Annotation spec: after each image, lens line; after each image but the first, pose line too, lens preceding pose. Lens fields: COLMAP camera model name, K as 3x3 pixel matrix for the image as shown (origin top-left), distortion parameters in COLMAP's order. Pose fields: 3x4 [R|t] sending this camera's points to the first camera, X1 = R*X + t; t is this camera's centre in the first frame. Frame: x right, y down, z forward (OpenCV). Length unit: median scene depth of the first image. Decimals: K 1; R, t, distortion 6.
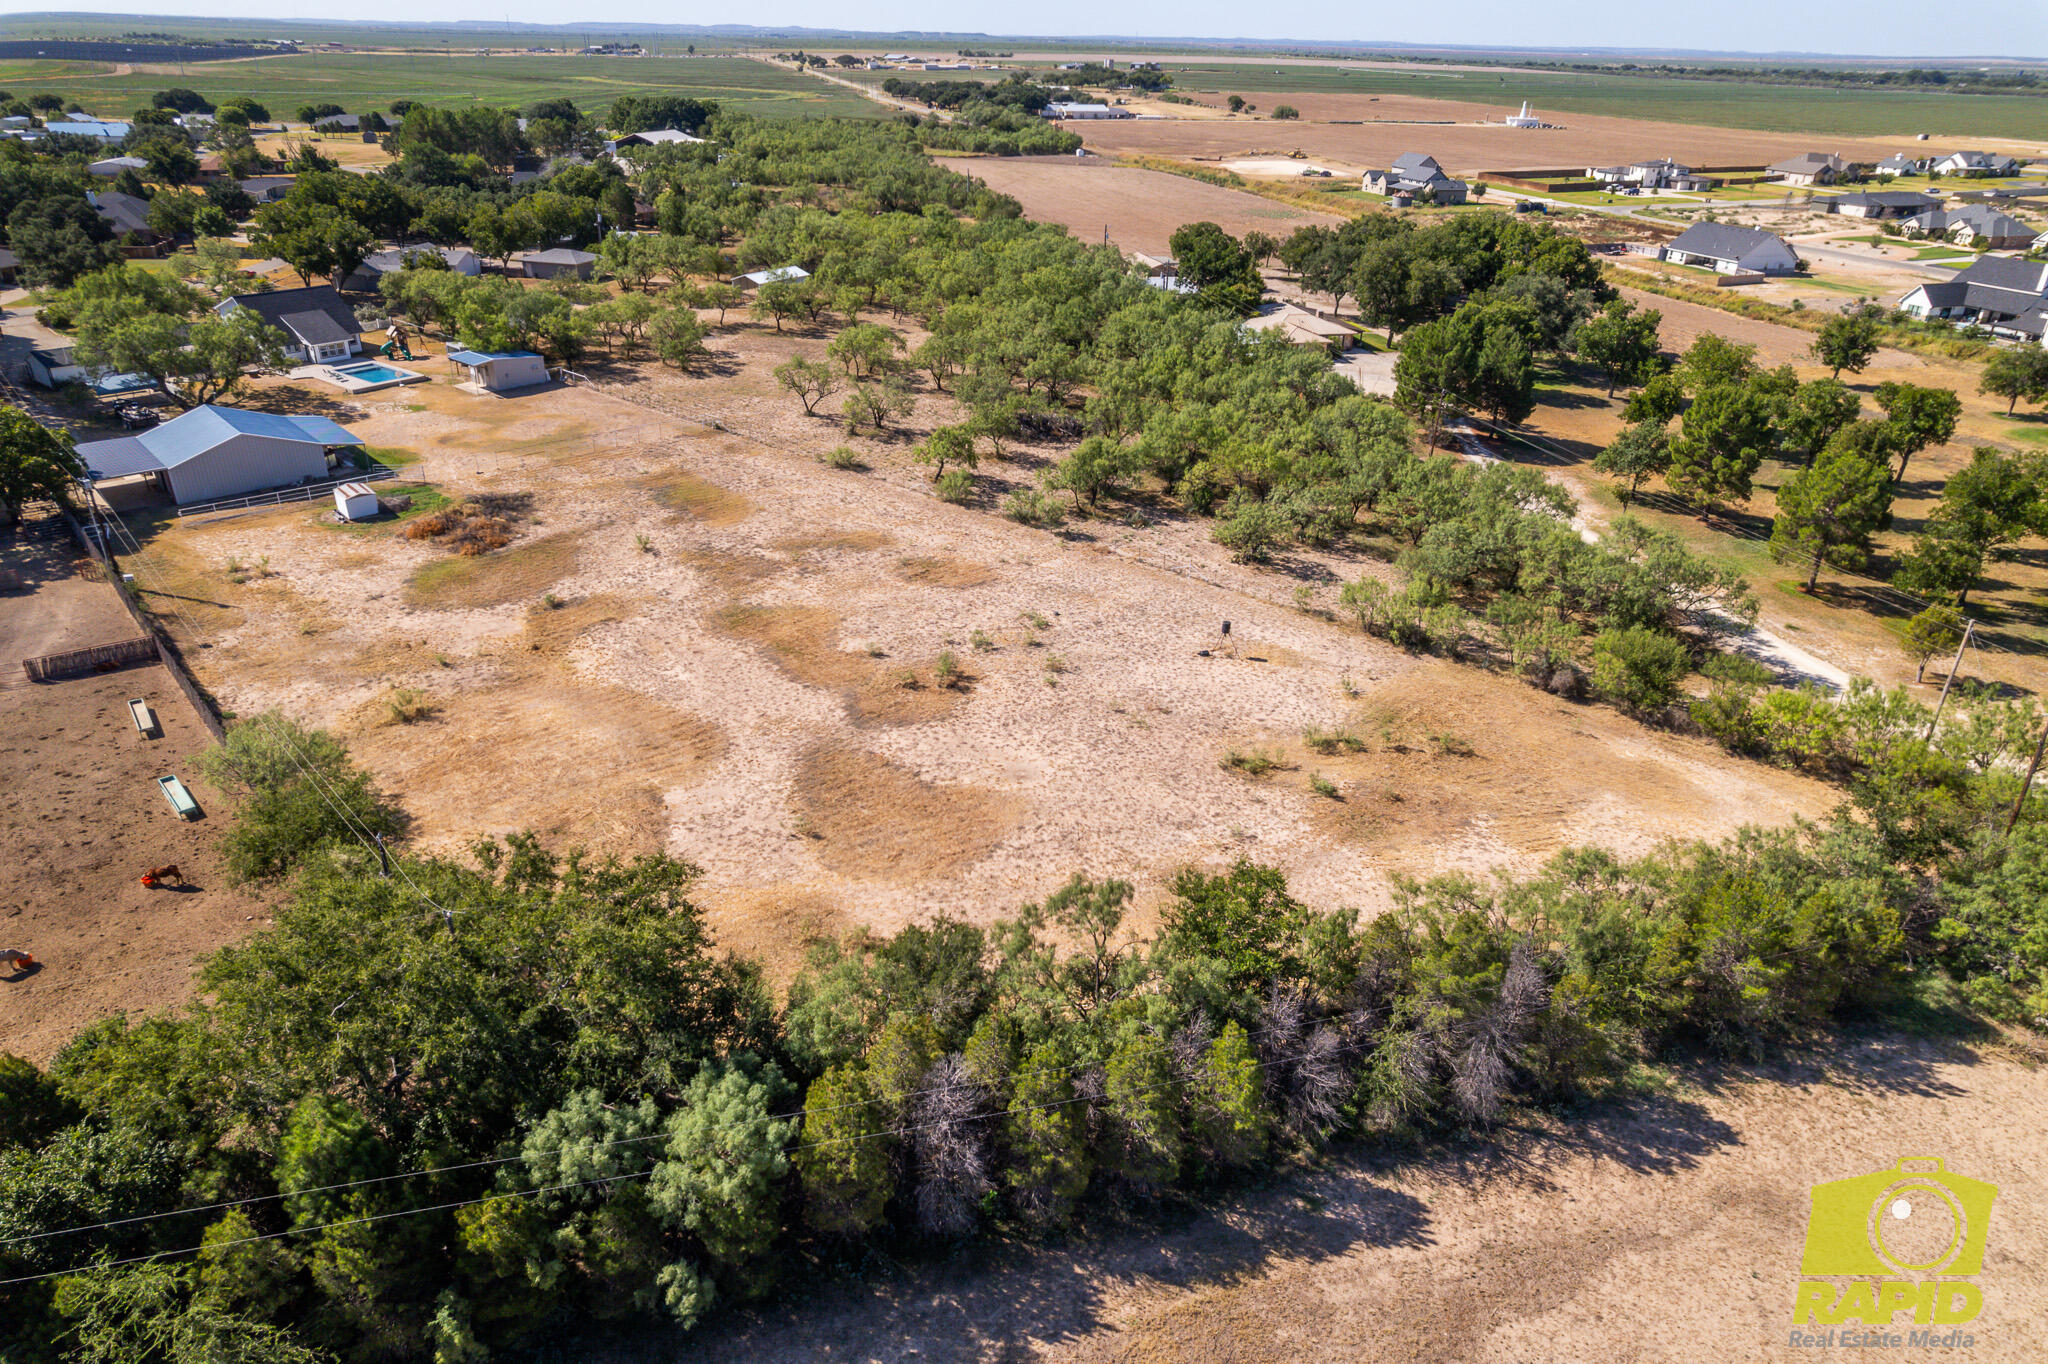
lens RADIAL K [[1310.1, 0, 1022.0], [0, 1310.1, 686.3], [0, 0, 1]] dist [-0.074565, 0.067336]
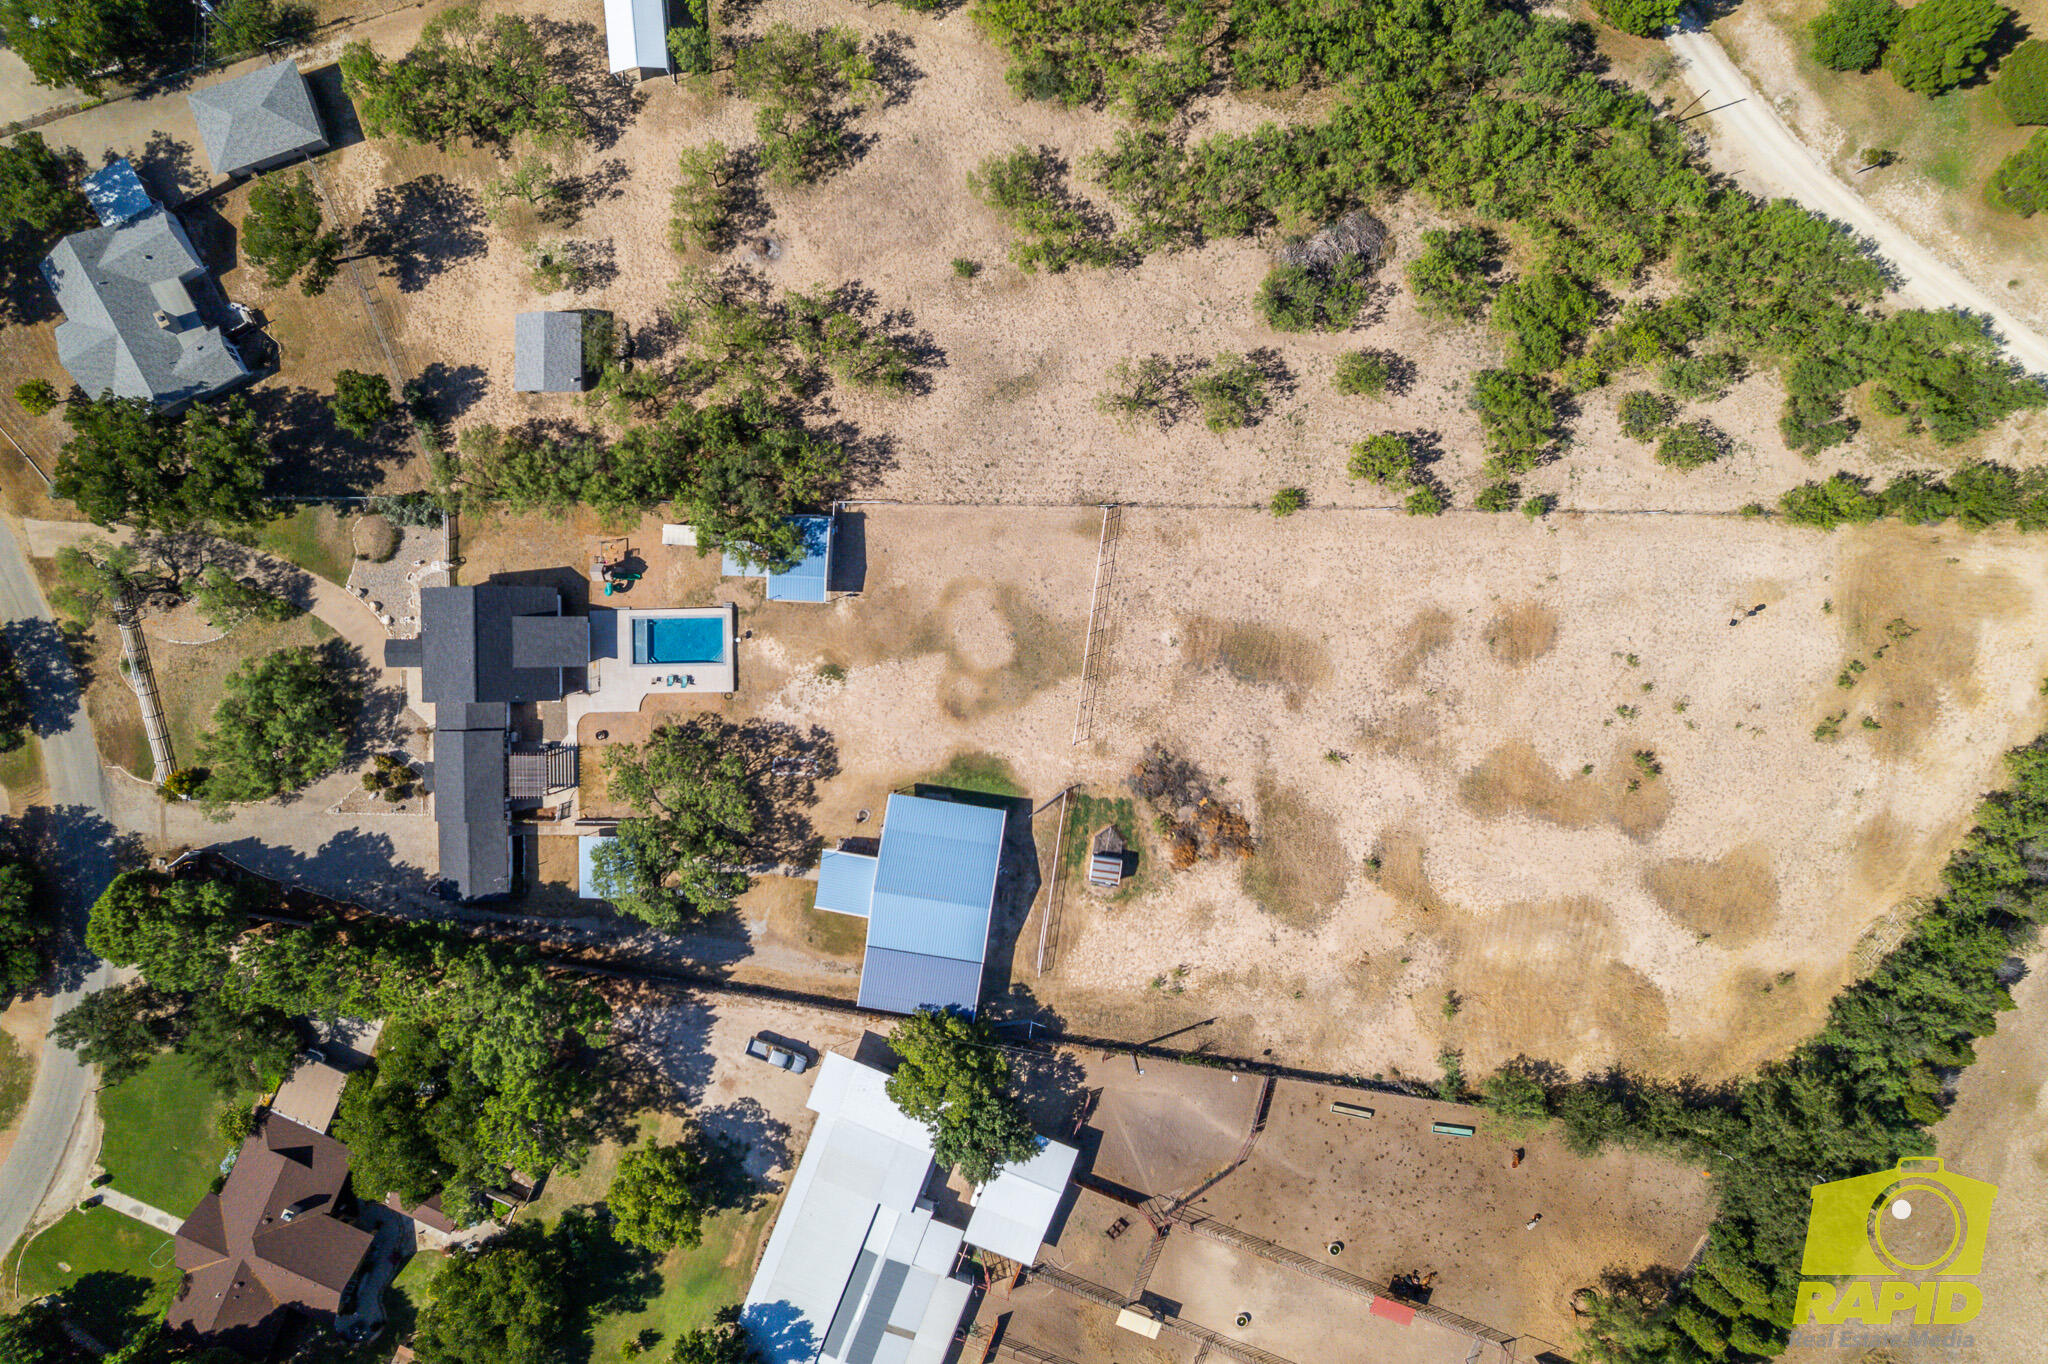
lens RADIAL K [[1310.1, 0, 1033.2], [0, 1310.1, 702.7], [0, 0, 1]] dist [-0.074565, 0.067336]
pose [[0.774630, -0.631953, -0.024167, -0.509549], [0.300185, 0.333787, 0.893574, -1.557015], [-0.556630, -0.699444, 0.448265, 0.683028]]
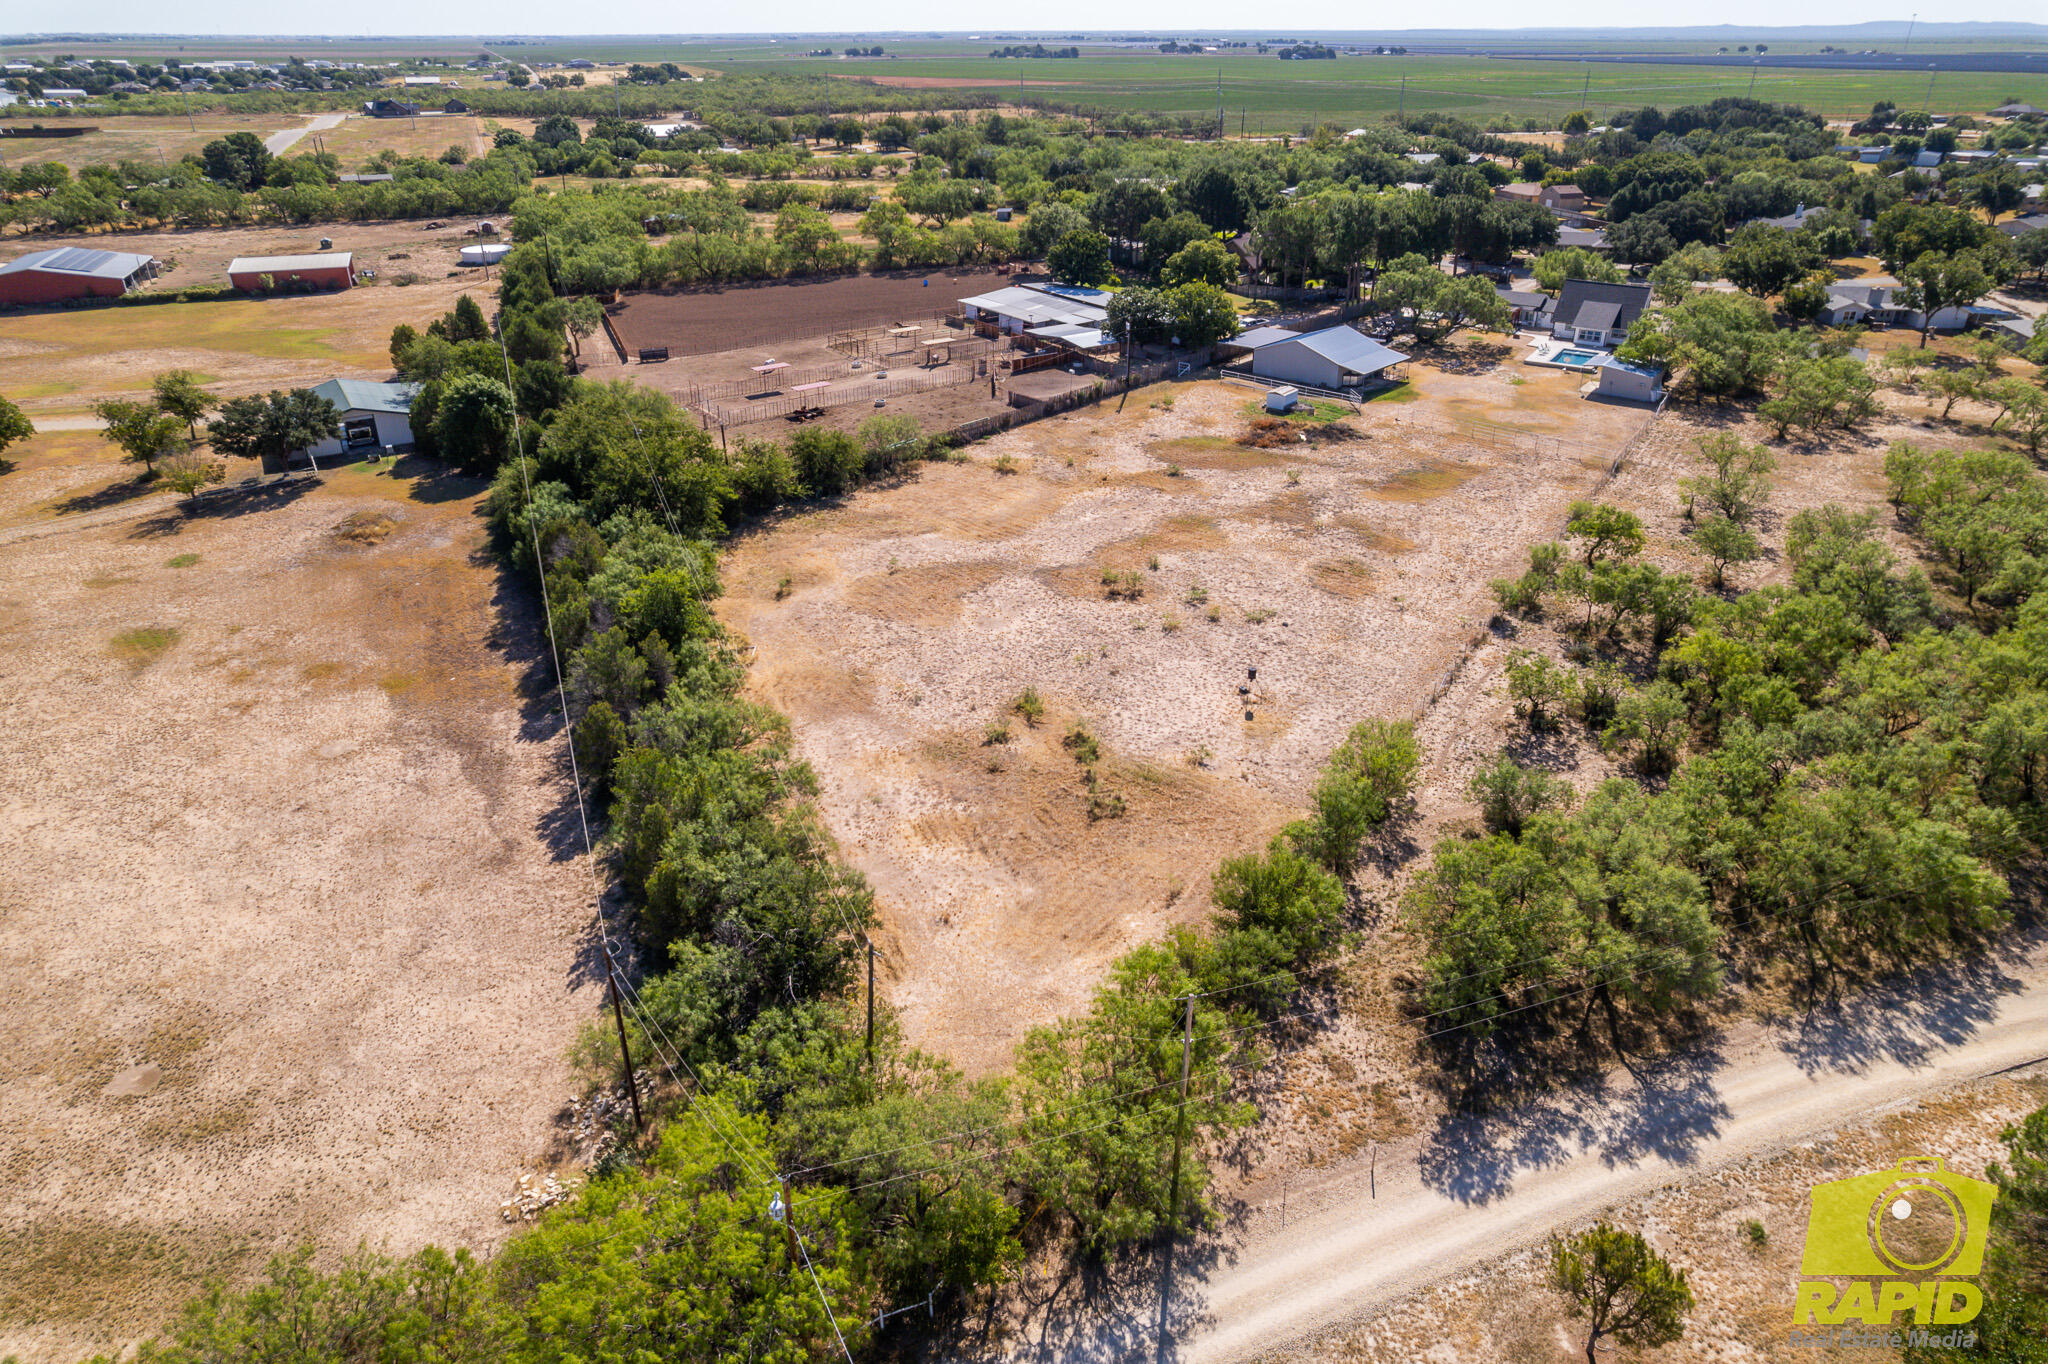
lens RADIAL K [[1310.1, 0, 1013.5], [0, 1310.1, 674.0], [0, 0, 1]] dist [-0.074565, 0.067336]
pose [[0.100448, 0.427919, -0.898218, 0.988580], [-0.443702, 0.827307, 0.344518, -0.293511], [0.890527, 0.363935, 0.272970, 0.537811]]
